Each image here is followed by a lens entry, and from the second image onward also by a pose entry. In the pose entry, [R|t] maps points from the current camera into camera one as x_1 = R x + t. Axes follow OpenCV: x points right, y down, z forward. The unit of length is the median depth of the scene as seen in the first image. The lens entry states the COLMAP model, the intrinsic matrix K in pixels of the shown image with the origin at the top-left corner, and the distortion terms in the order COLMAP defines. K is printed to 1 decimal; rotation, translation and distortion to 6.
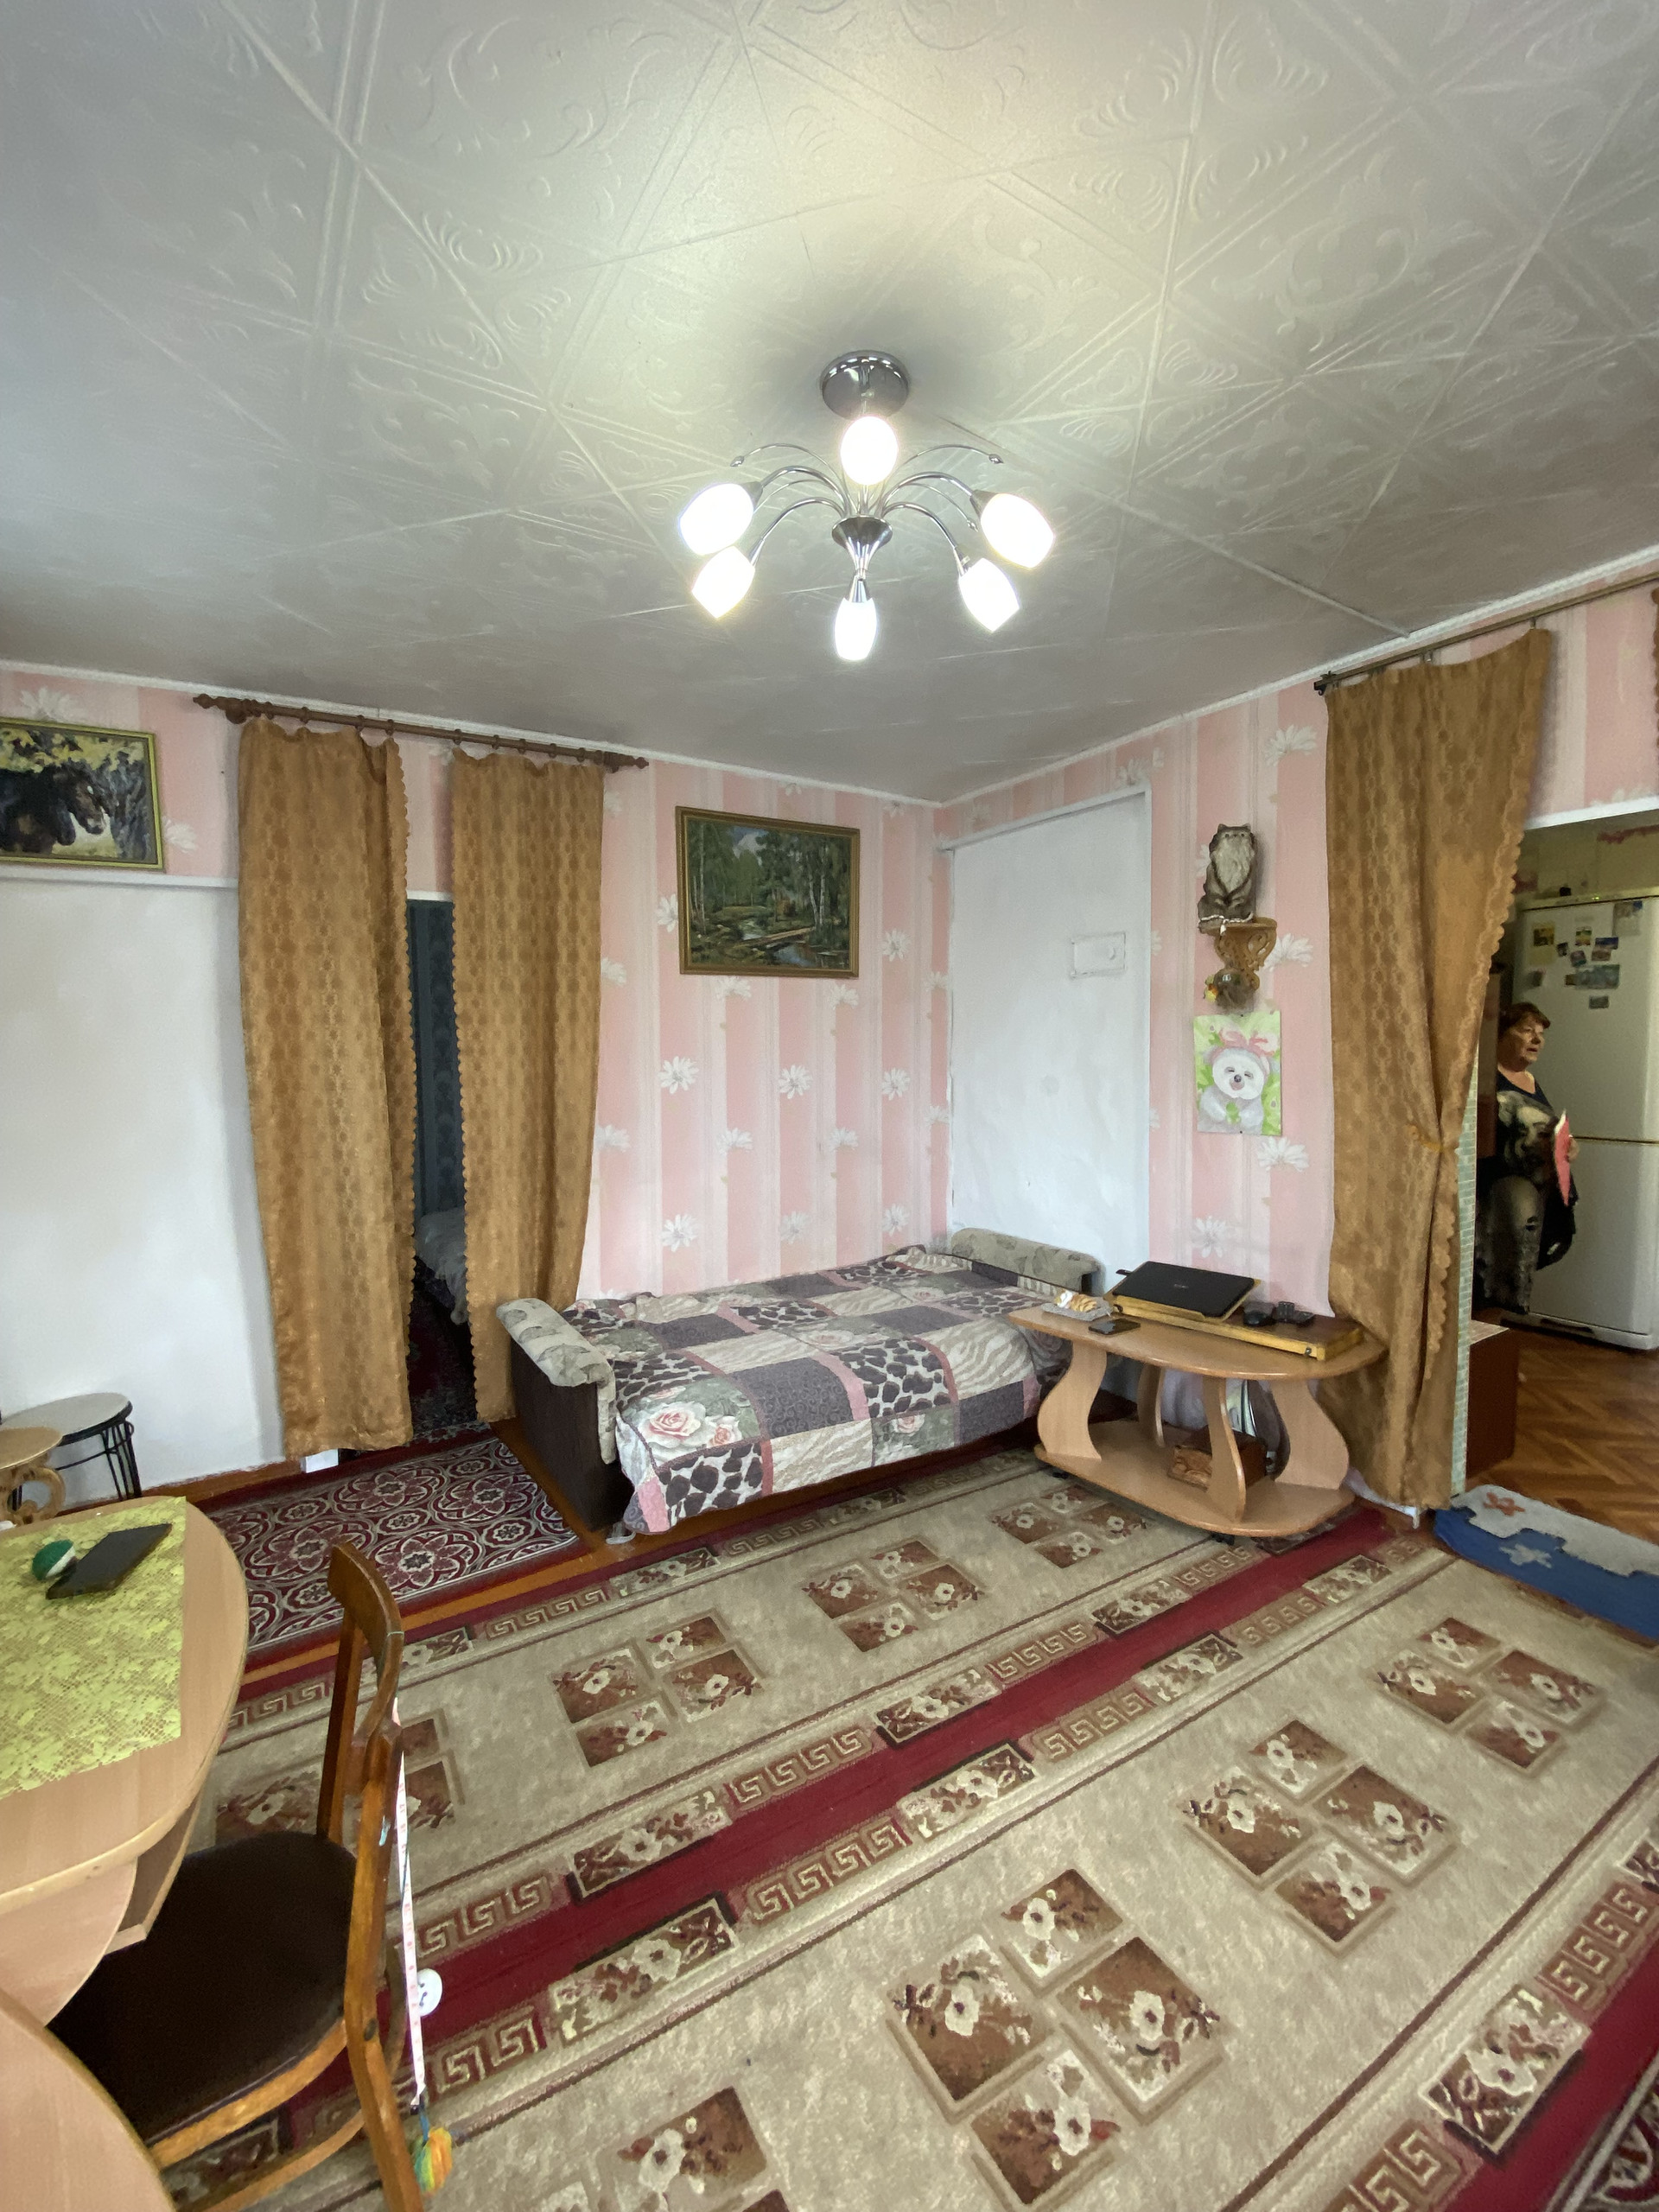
lens RADIAL K [[915.1, 0, 826.0], [0, 915.1, 1080.0], [0, 0, 1]] dist [0.043187, -0.026742]
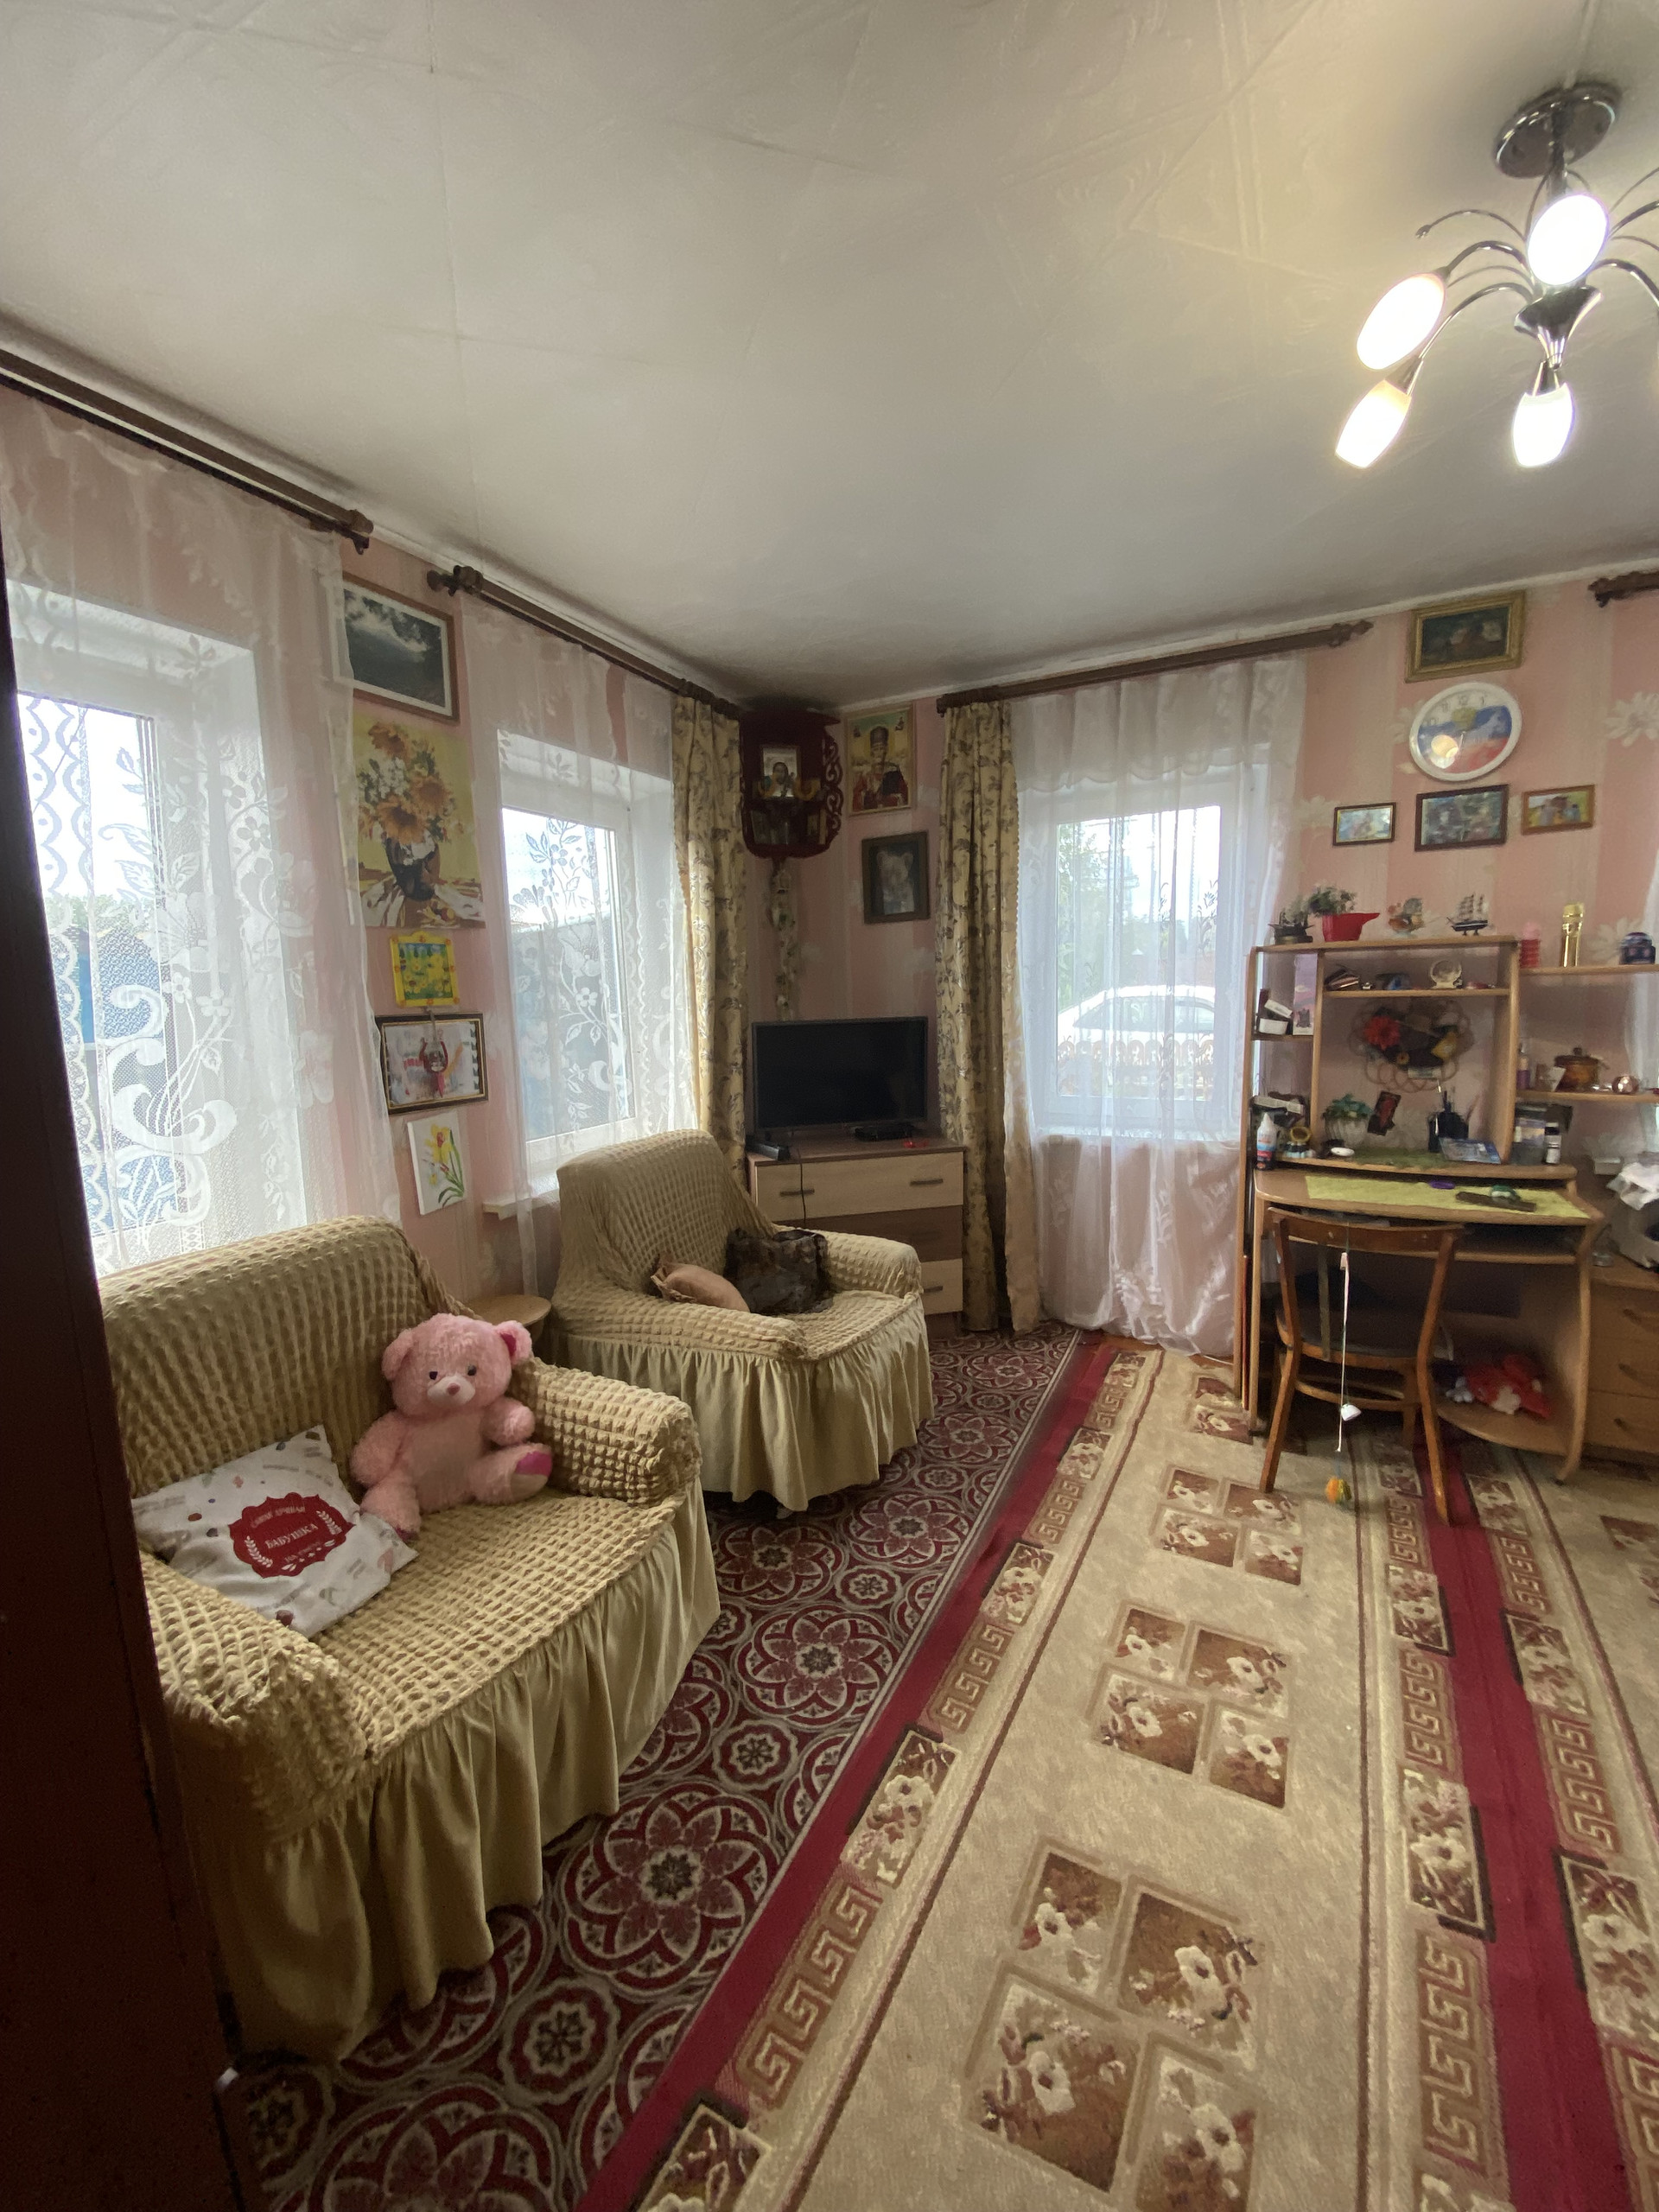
lens RADIAL K [[903.6, 0, 825.2], [0, 903.6, 1098.4], [0, 0, 1]] dist [0.024705, -0.024341]
pose [[-0.863692, 0.102955, -0.493393, 0.713703], [0.020326, 0.985234, 0.170005, -0.027566], [0.503610, 0.136804, -0.853031, 0.985834]]
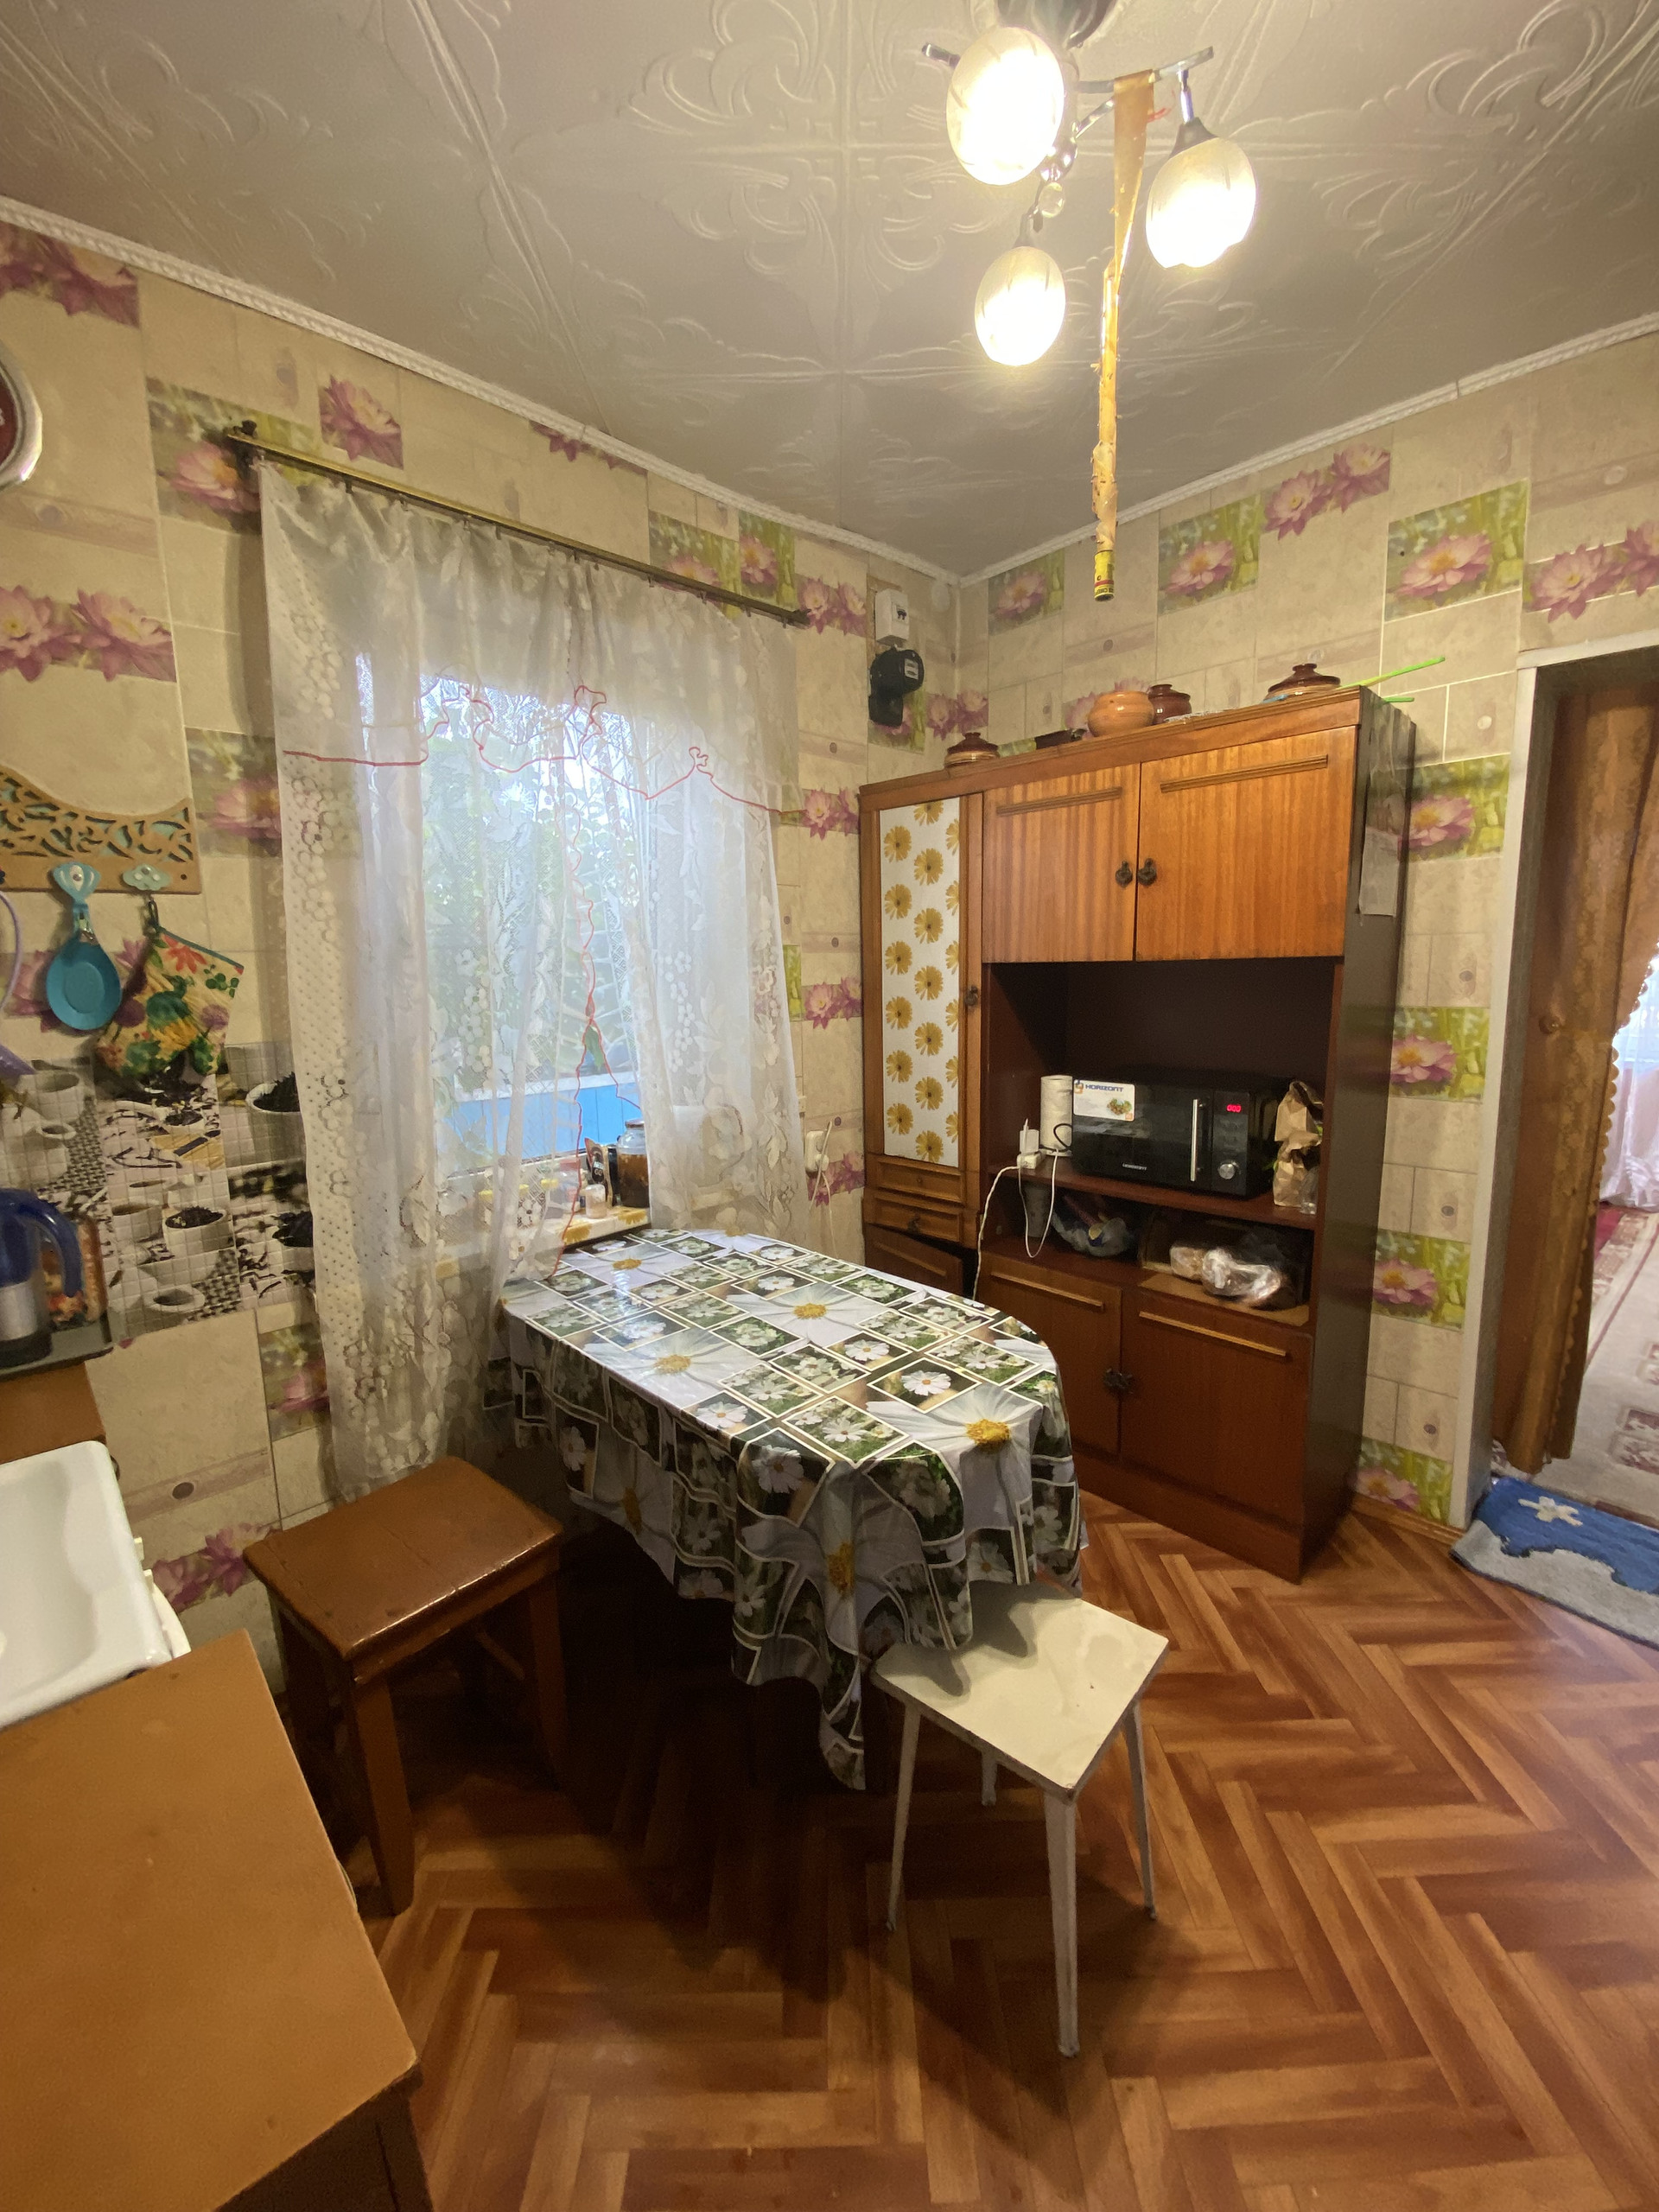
lens RADIAL K [[903.1, 0, 819.0], [0, 903.1, 1098.7], [0, 0, 1]] dist [0.023978, -0.024396]
pose [[-0.978068, 0.066038, -0.197542, 1.787216], [0.025214, 0.978972, 0.202429, -0.087038], [0.206756, 0.193008, -0.959166, 1.571546]]
